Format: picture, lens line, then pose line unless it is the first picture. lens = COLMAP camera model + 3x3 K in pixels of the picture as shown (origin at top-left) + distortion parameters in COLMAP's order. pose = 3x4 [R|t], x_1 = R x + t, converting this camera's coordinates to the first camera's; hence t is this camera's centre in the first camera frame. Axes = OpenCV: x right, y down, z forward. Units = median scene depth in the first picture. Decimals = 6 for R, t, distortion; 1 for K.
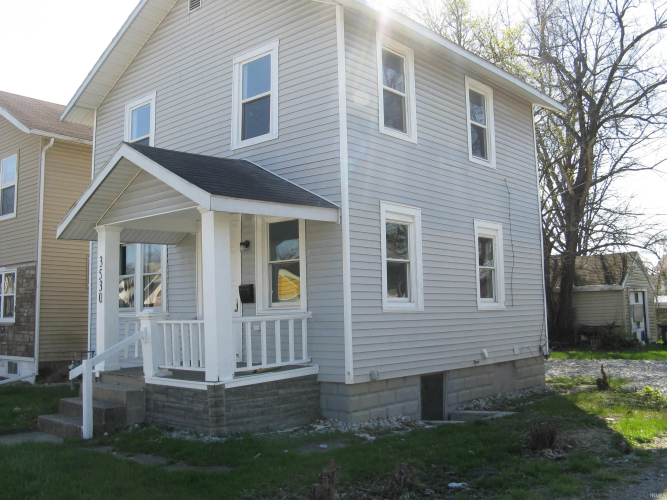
lens RADIAL K [[675.9, 0, 327.9], [0, 675.9, 236.8], [0, 0, 1]] dist [-0.212221, 0.238368]
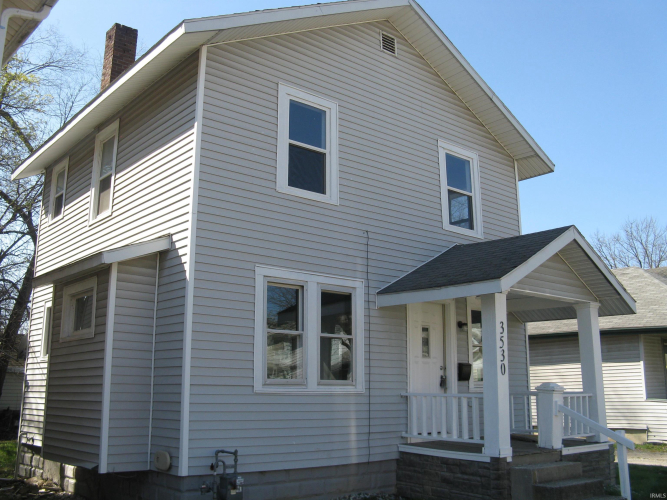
lens RADIAL K [[675.9, 0, 327.9], [0, 675.9, 236.8], [0, 0, 1]] dist [-0.212221, 0.238368]
pose [[0.137769, 0.248267, 0.958845, -0.986436], [-0.118439, 0.965259, -0.232911, 0.121397], [-0.983358, -0.081477, 0.162387, 0.863945]]
